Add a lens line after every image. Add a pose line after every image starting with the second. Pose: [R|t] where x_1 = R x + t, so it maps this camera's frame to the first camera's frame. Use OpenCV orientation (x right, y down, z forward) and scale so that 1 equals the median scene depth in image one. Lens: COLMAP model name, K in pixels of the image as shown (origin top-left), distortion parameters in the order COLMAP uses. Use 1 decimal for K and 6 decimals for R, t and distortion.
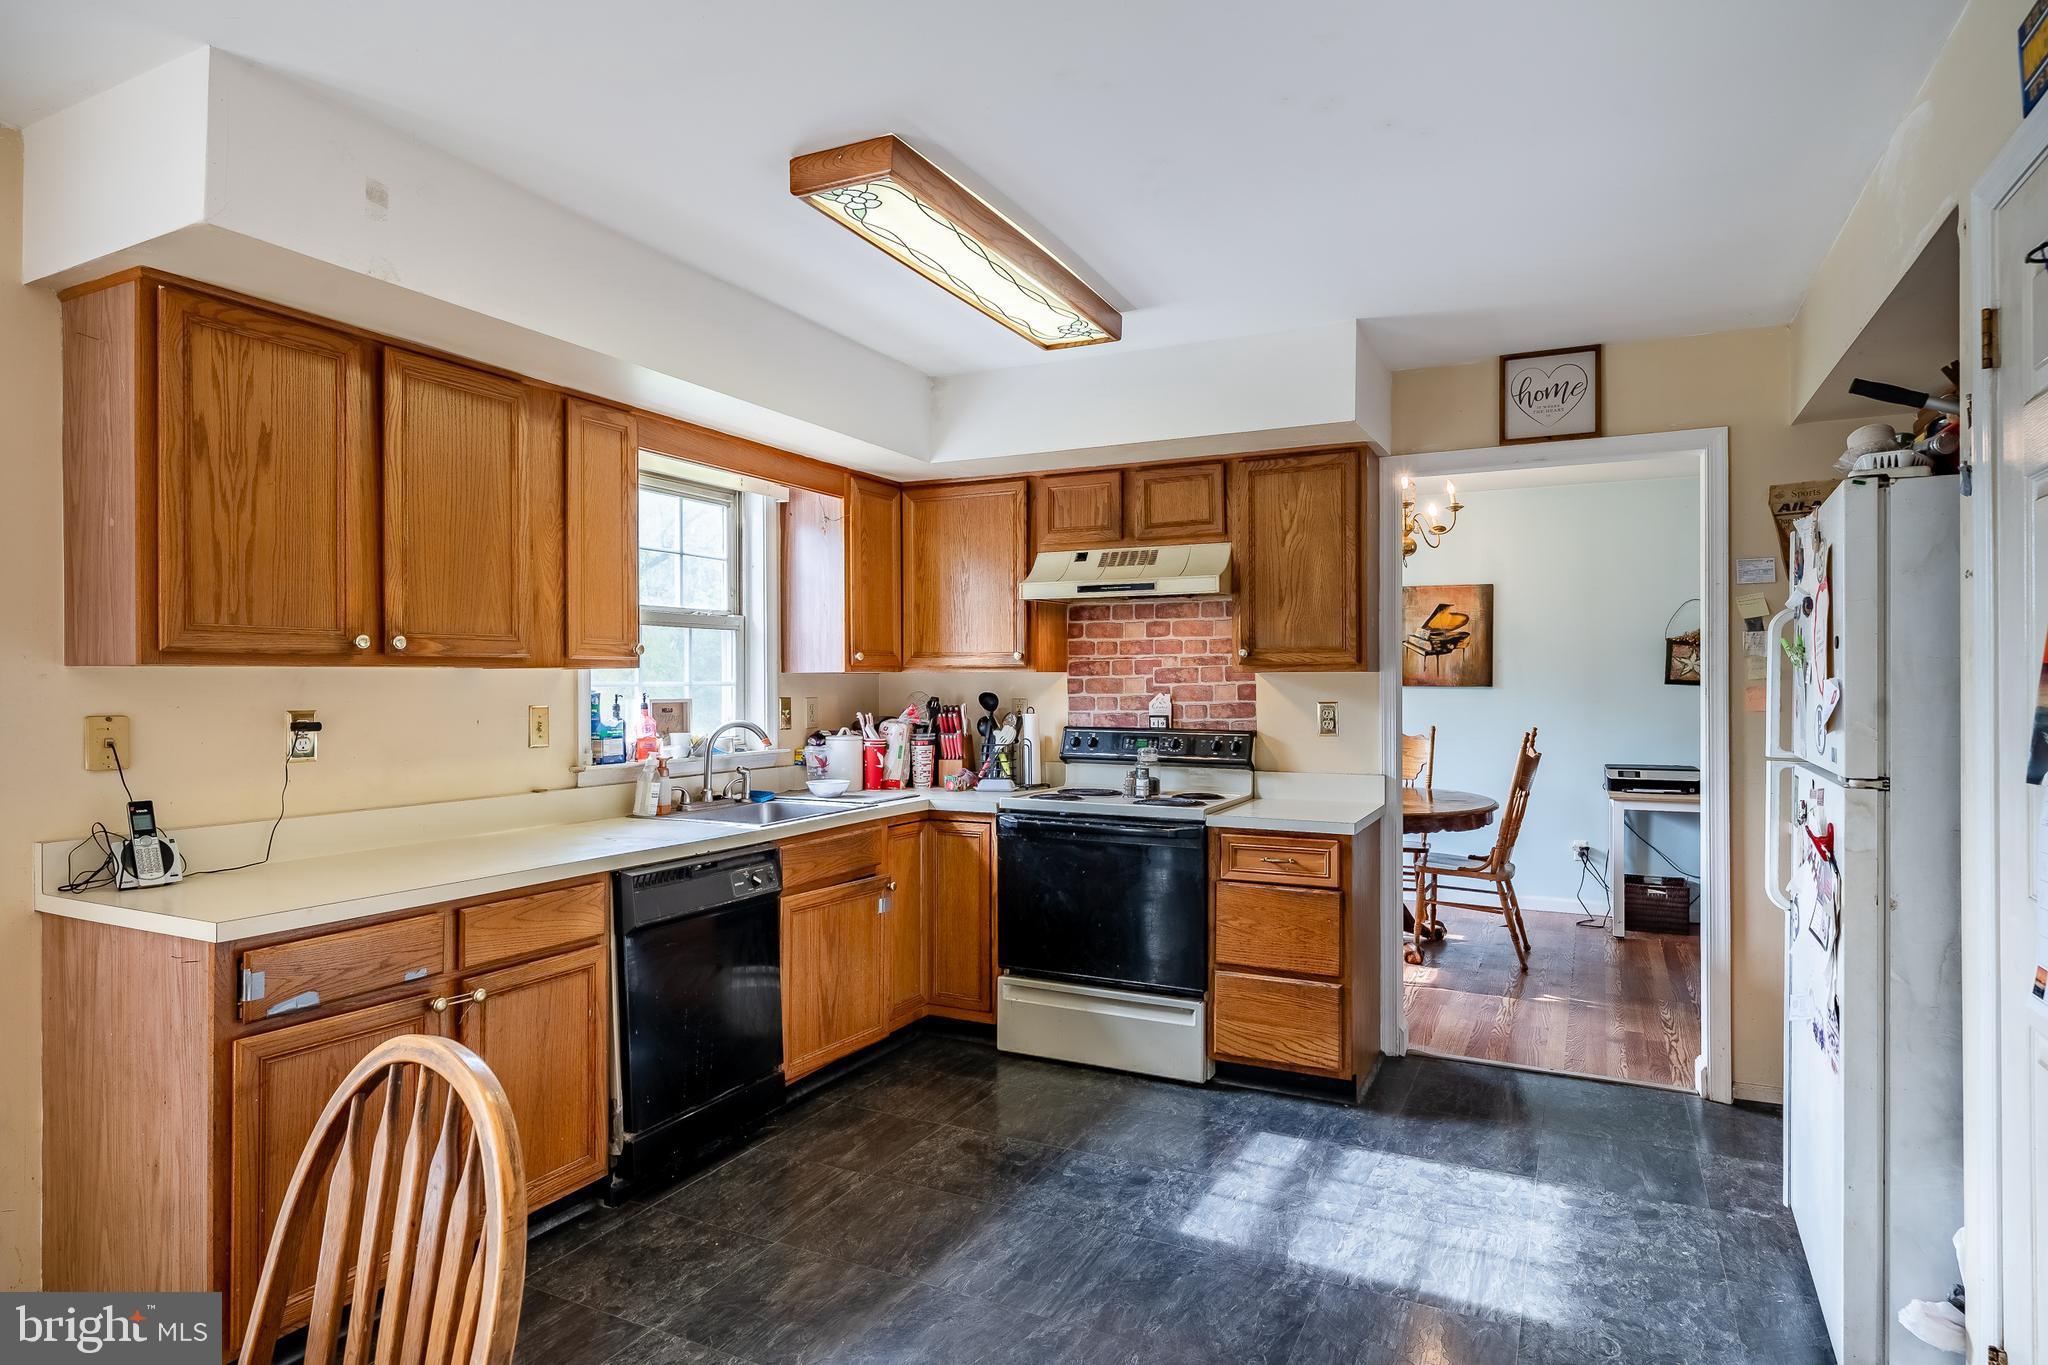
lens RADIAL K [[1108.7, 0, 1024.0], [0, 1108.7, 682.5], [0, 0, 1]] dist [0.000953, 0.000407]
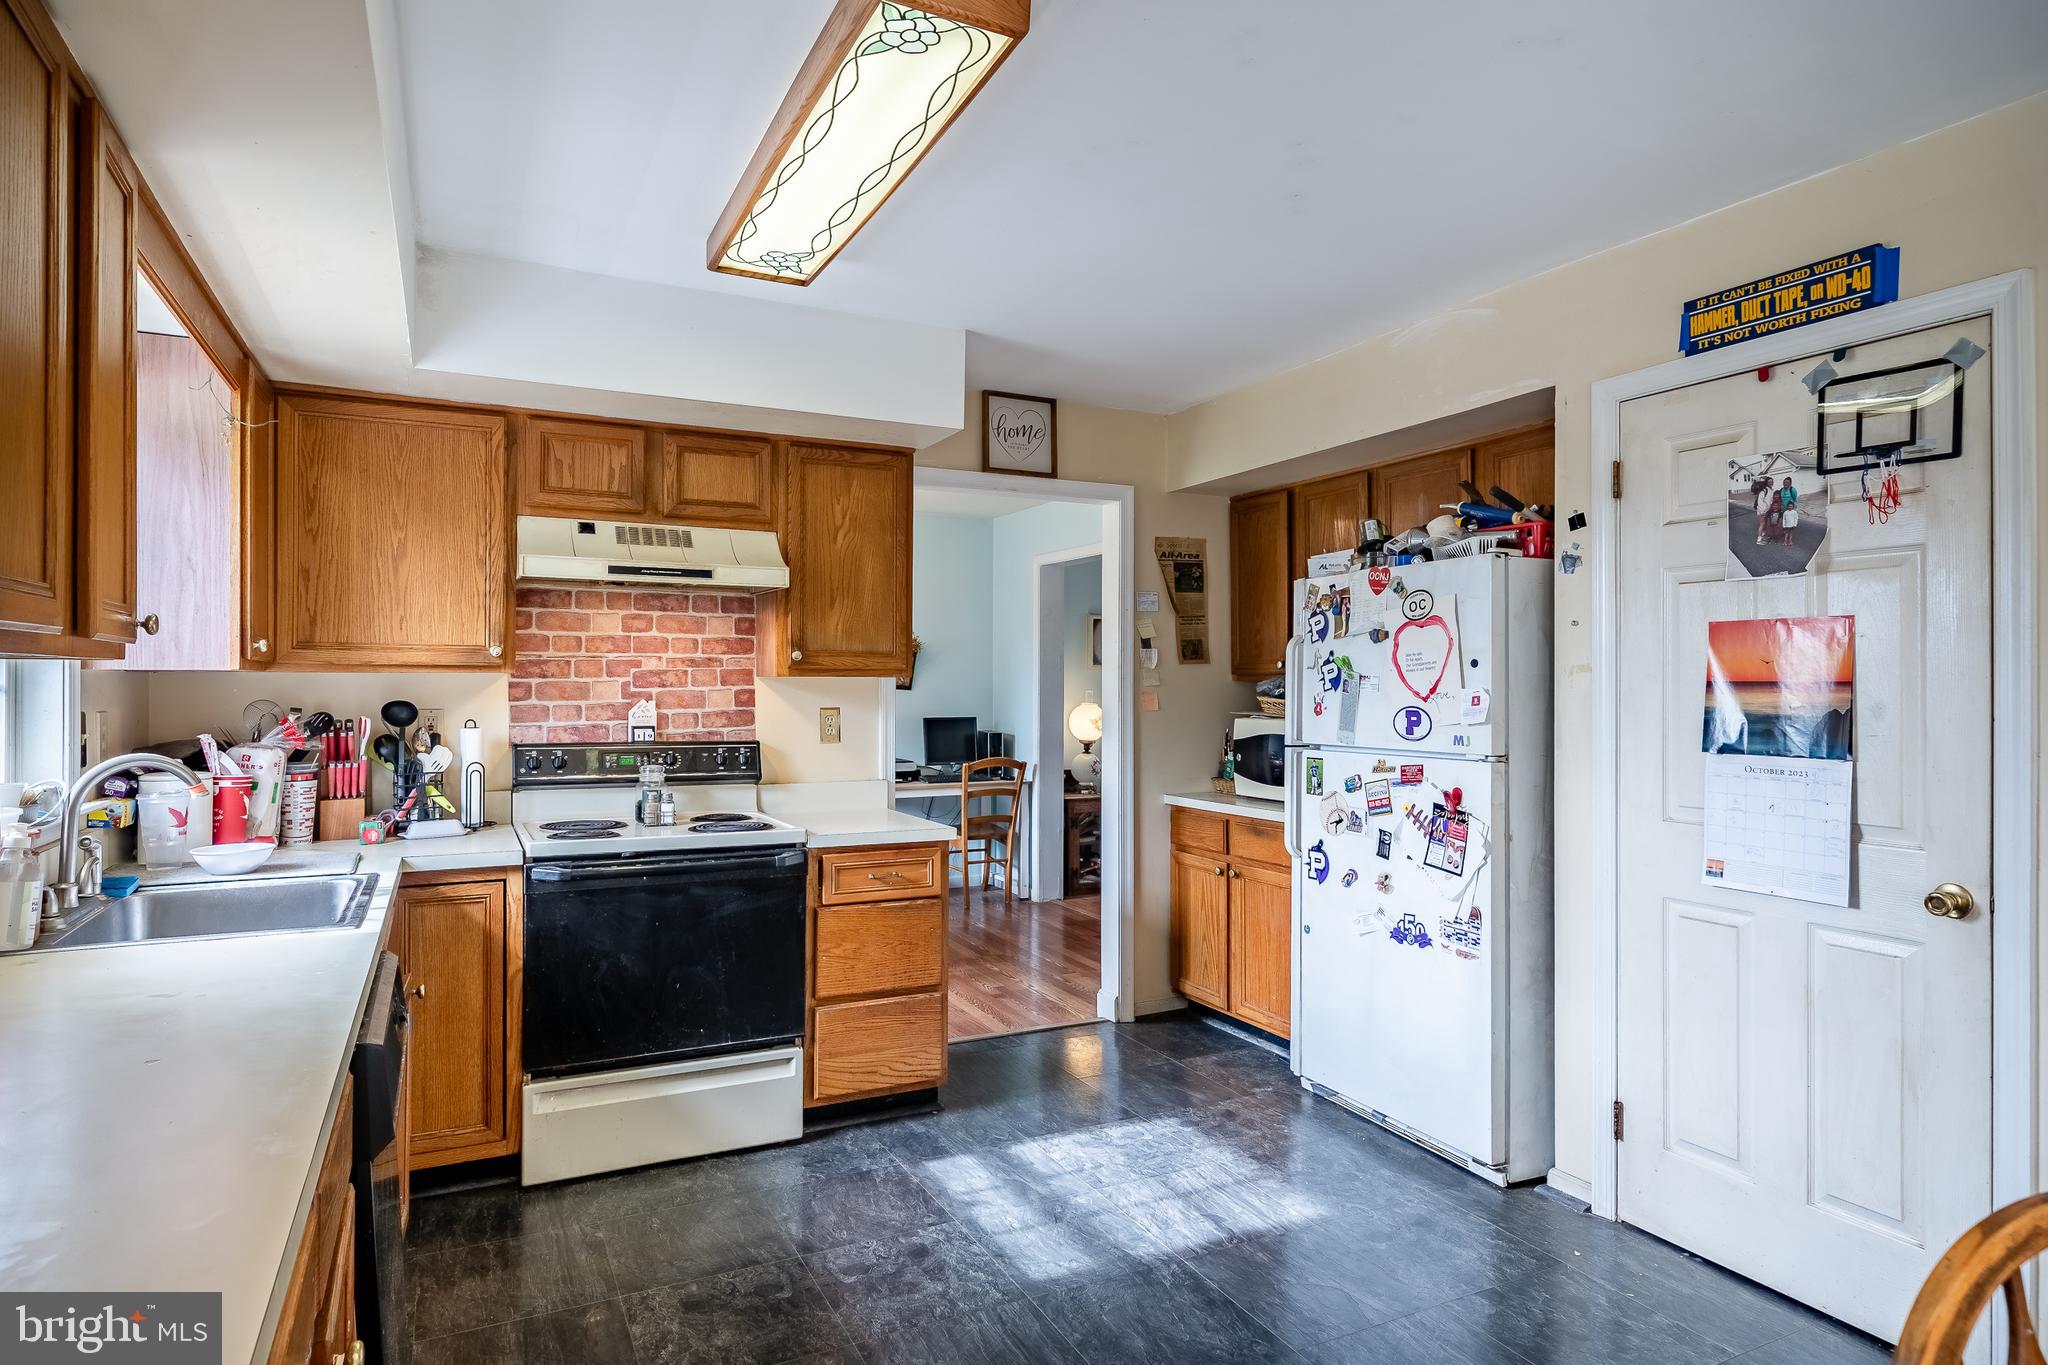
lens RADIAL K [[1108.7, 0, 1024.0], [0, 1108.7, 682.5], [0, 0, 1]] dist [0.000953, 0.000407]
pose [[0.623763, 0.004641, 0.781600, -0.393702], [-0.003743, 0.999989, -0.002951, -0.002302], [-0.781605, -0.001085, 0.623773, 0.281136]]
